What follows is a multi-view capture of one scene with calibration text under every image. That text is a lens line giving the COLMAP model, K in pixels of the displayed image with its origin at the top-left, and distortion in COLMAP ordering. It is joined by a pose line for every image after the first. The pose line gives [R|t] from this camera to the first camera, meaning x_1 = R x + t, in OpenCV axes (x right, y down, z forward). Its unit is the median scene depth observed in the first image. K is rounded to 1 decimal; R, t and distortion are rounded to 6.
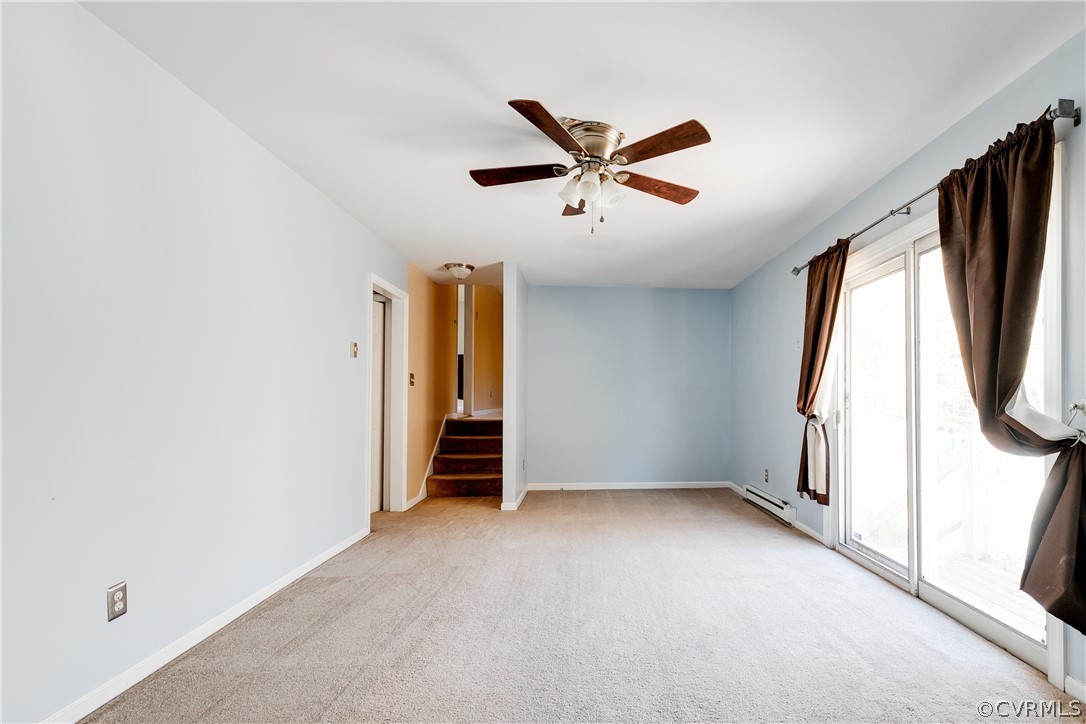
lens RADIAL K [[507.3, 0, 596.9], [0, 507.3, 394.2], [0, 0, 1]] dist [0.010598, -0.001748]
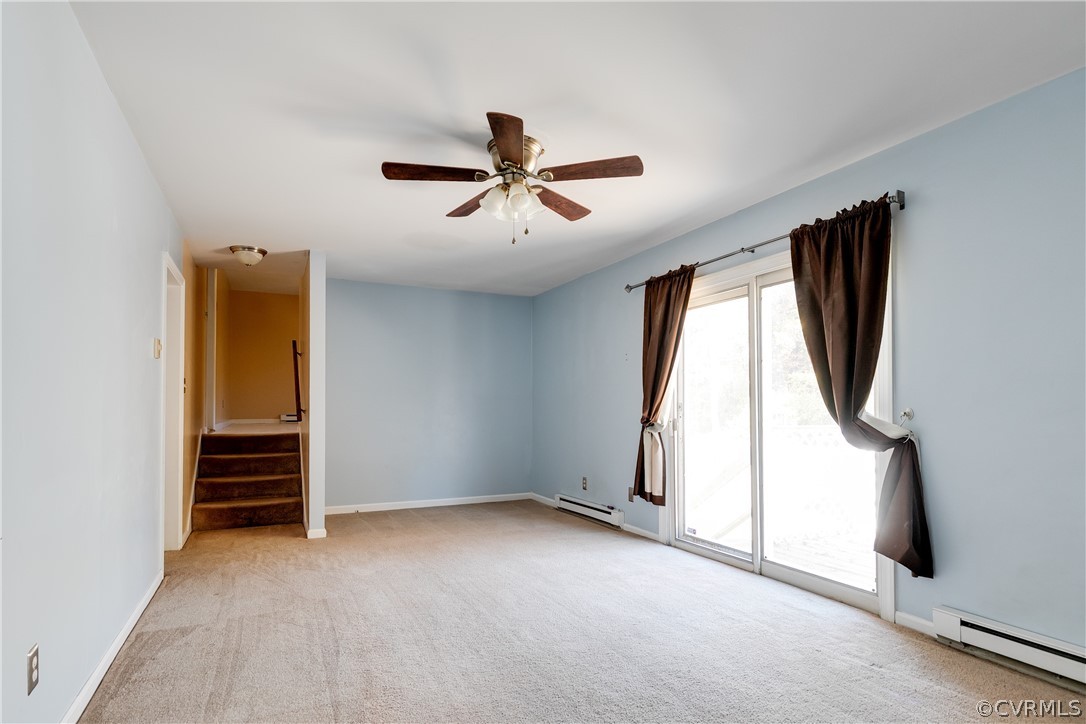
lens RADIAL K [[577.4, 0, 497.2], [0, 577.4, 401.3], [0, 0, 1]] dist [0.007053, 0.000021]
pose [[0.938529, 0.002067, 0.345195, -0.393173], [-0.000947, 0.999994, -0.003413, -0.001832], [-0.345200, 0.002876, 0.938525, -0.053345]]
